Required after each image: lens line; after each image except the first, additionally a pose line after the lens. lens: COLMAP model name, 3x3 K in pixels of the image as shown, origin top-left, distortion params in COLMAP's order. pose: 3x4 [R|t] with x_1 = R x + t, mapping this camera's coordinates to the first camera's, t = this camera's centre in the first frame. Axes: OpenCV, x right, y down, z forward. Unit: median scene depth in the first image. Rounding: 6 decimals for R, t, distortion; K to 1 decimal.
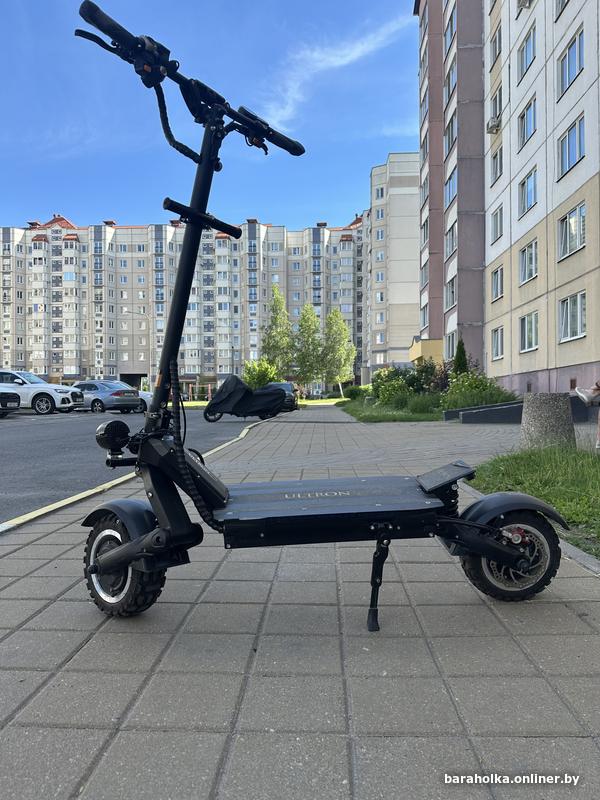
lens RADIAL K [[572.5, 0, 300.0], [0, 572.5, 400.0], [0, 0, 1]] dist [0.006347, -0.047094]
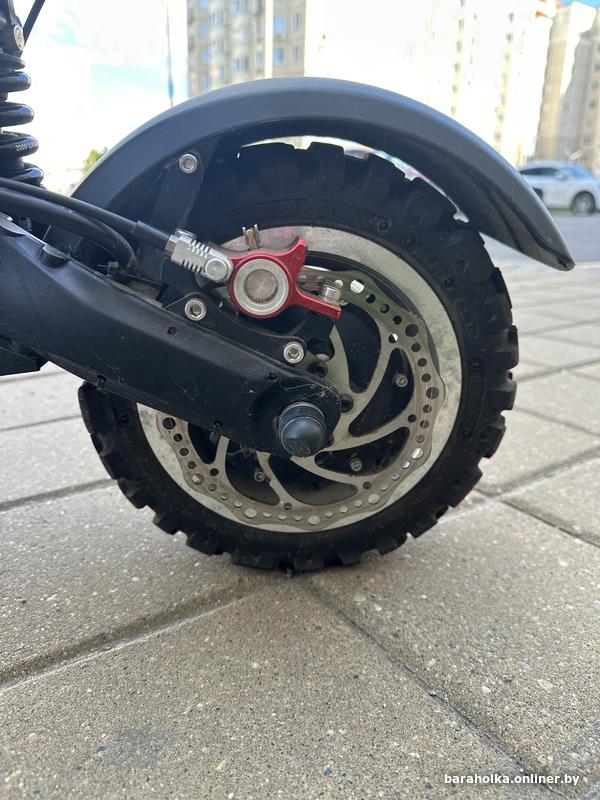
lens RADIAL K [[572.5, 0, 300.0], [0, 572.5, 400.0], [0, 0, 1]] dist [0.006347, -0.047094]
pose [[0.999884, -0.002426, 0.015011, 0.382621], [-0.001871, 0.960055, 0.279804, 0.223425], [-0.015090, -0.279800, 0.959940, 0.813356]]
